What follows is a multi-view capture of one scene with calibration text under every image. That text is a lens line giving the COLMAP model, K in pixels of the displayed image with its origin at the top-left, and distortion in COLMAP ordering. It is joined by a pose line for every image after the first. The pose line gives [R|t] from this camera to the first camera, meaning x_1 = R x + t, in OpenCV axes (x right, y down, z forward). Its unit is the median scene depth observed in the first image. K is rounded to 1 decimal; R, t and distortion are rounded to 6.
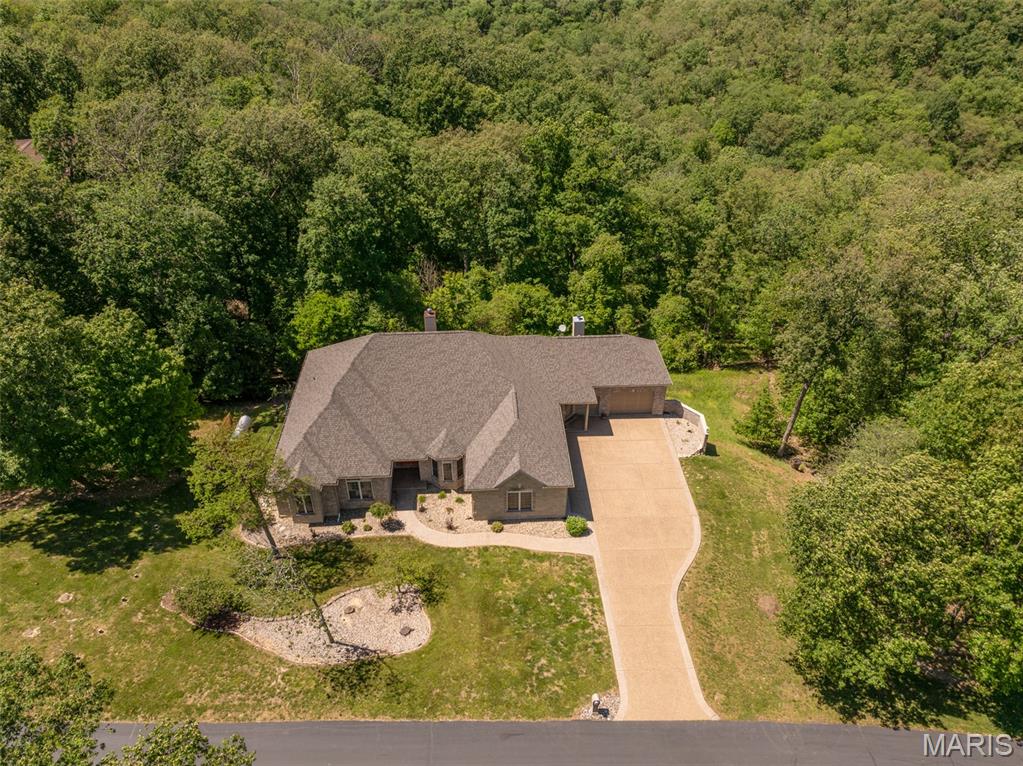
lens RADIAL K [[721.0, 0, 509.9], [0, 721.0, 389.0], [0, 0, 1]] dist [-0.035973, 0.007967]
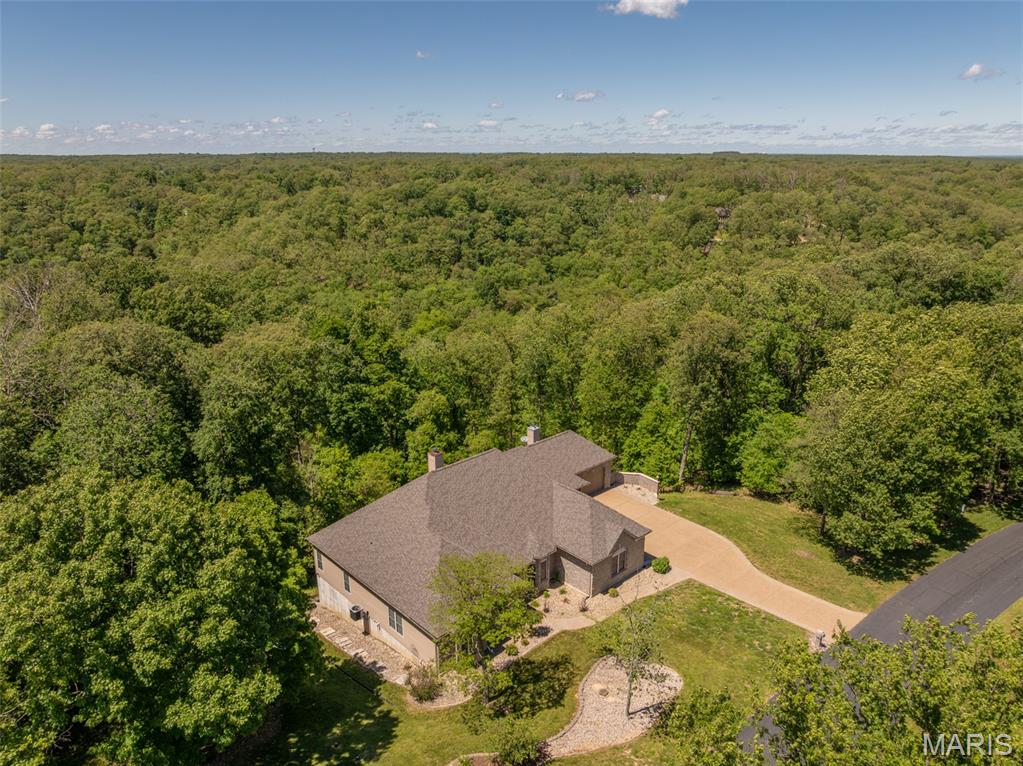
lens RADIAL K [[721.0, 0, 511.6], [0, 721.0, 381.1], [0, 0, 1]] dist [-0.035973, 0.007967]
pose [[0.767130, -0.199719, 0.609609, -0.813926], [0.377481, 0.908895, -0.177251, 0.034879], [-0.518671, 0.366090, 0.772631, 0.113840]]
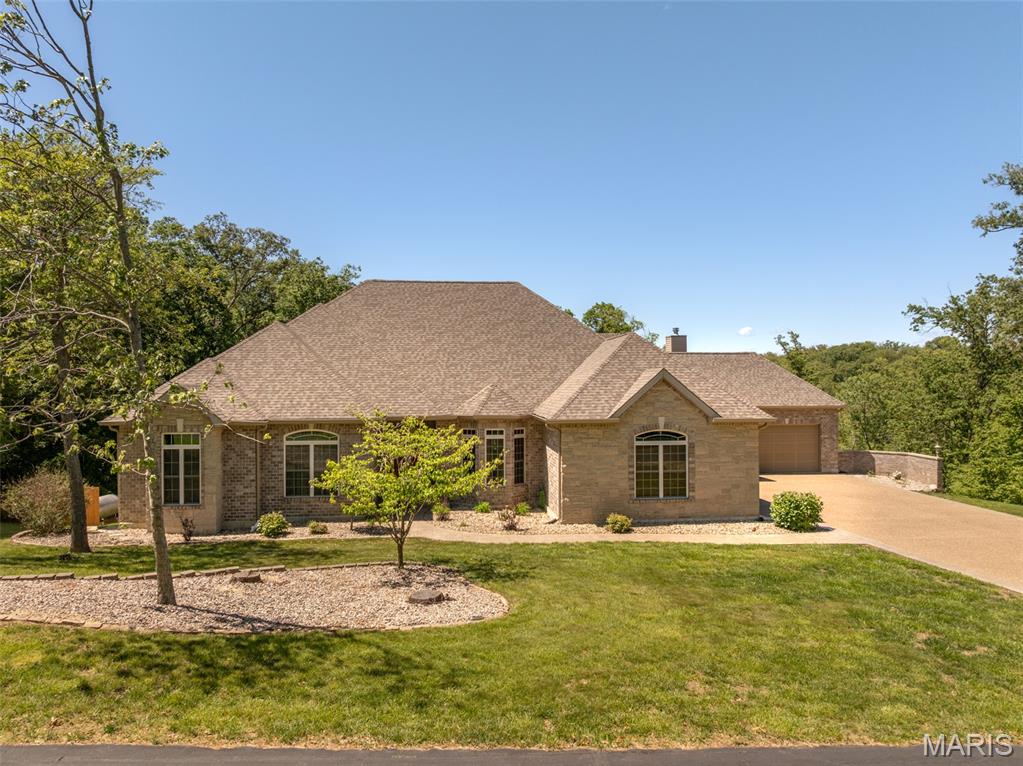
lens RADIAL K [[721.0, 0, 517.4], [0, 721.0, 379.7], [0, 0, 1]] dist [-0.035973, 0.007967]
pose [[0.998149, -0.004123, 0.060675, -0.115555], [0.039095, 0.807728, -0.588257, 0.407398], [-0.046584, 0.589540, 0.806394, 0.649054]]
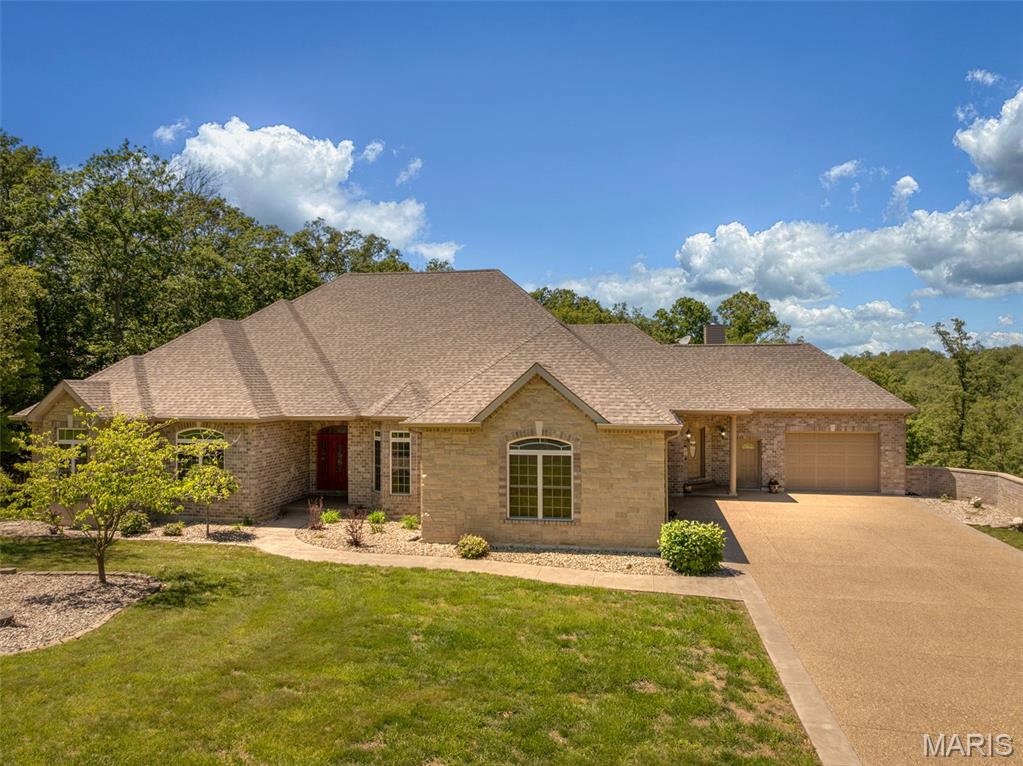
lens RADIAL K [[721.0, 0, 517.7], [0, 721.0, 377.7], [0, 0, 1]] dist [-0.035973, 0.007967]
pose [[0.973077, -0.004411, -0.230440, 0.097798], [-0.132125, 0.808550, -0.573402, 0.357825], [0.188851, 0.588411, 0.786198, 0.718701]]
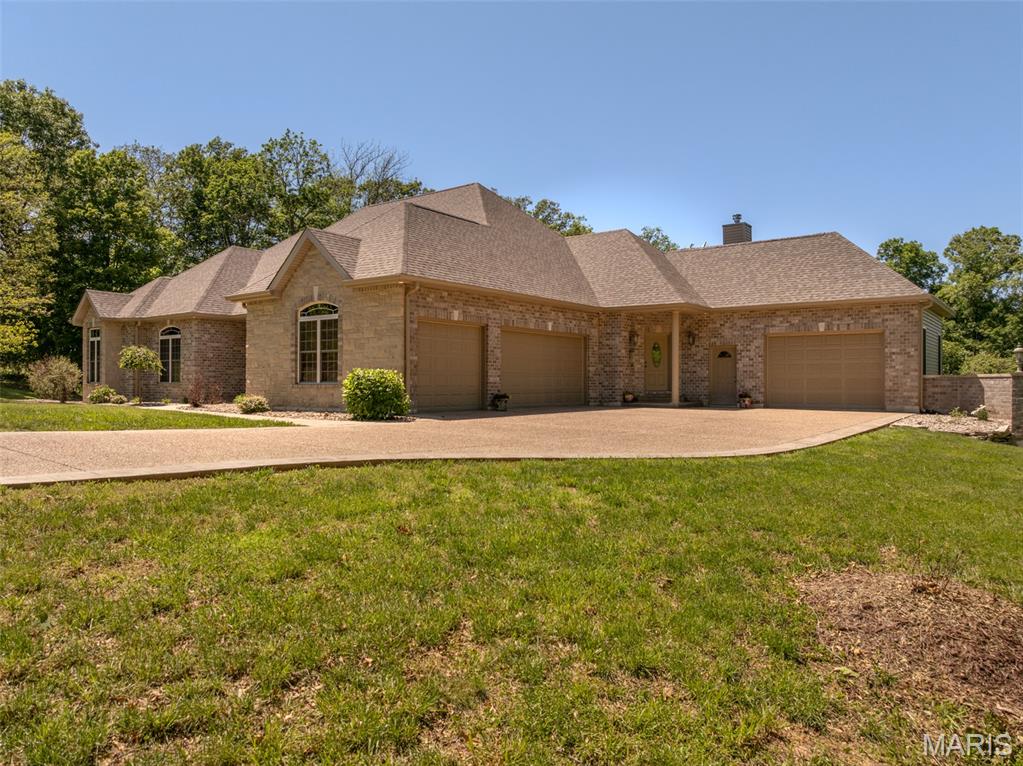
lens RADIAL K [[721.0, 0, 516.5], [0, 721.0, 380.1], [0, 0, 1]] dist [-0.035973, 0.007967]
pose [[0.768367, -0.003085, -0.640002, 0.372330], [-0.374515, 0.808733, -0.453530, 0.329555], [0.518990, 0.588168, 0.620248, 0.894380]]
